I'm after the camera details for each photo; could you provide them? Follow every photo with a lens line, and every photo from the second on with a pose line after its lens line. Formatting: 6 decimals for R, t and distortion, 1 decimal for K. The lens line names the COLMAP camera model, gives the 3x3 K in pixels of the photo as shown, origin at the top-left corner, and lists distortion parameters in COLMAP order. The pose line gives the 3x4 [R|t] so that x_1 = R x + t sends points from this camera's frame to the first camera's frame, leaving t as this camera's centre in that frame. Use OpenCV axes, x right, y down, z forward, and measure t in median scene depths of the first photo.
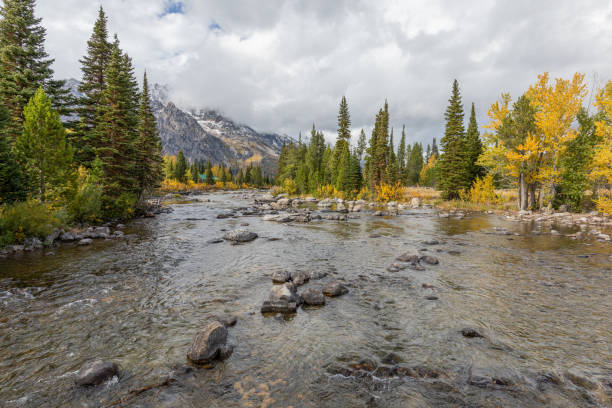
lens RADIAL K [[336.7, 0, 308.5], [0, 336.7, 206.7], [0, 0, 1]] dist [0.000930, -0.003486]
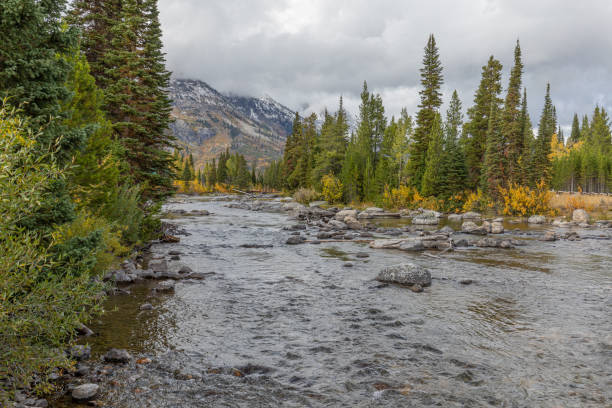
lens RADIAL K [[581.0, 0, 305.4], [0, 581.0, 202.2], [0, 0, 1]] dist [0.003305, 0.000000]
pose [[0.999996, 0.002287, -0.001872, -0.134026], [-0.002354, 0.999324, -0.036690, -0.000793], [0.001787, 0.036694, 0.999325, 0.001945]]
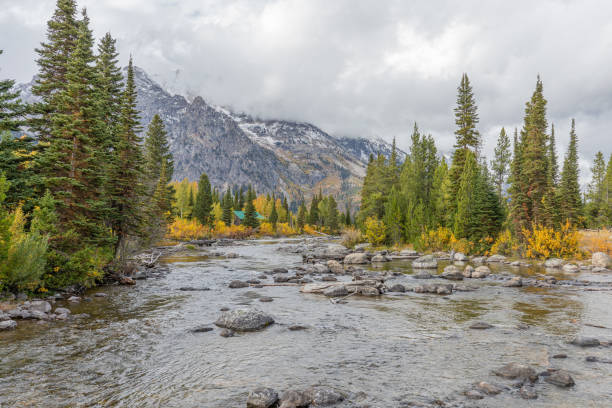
lens RADIAL K [[581.0, 0, 308.6], [0, 581.0, 203.1], [0, 0, 1]] dist [0.003305, 0.000000]
pose [[0.980664, -0.015732, -0.195066, 0.040604], [-0.004756, 0.994553, -0.104120, -0.004822], [0.195641, 0.103034, 0.975248, -0.000185]]
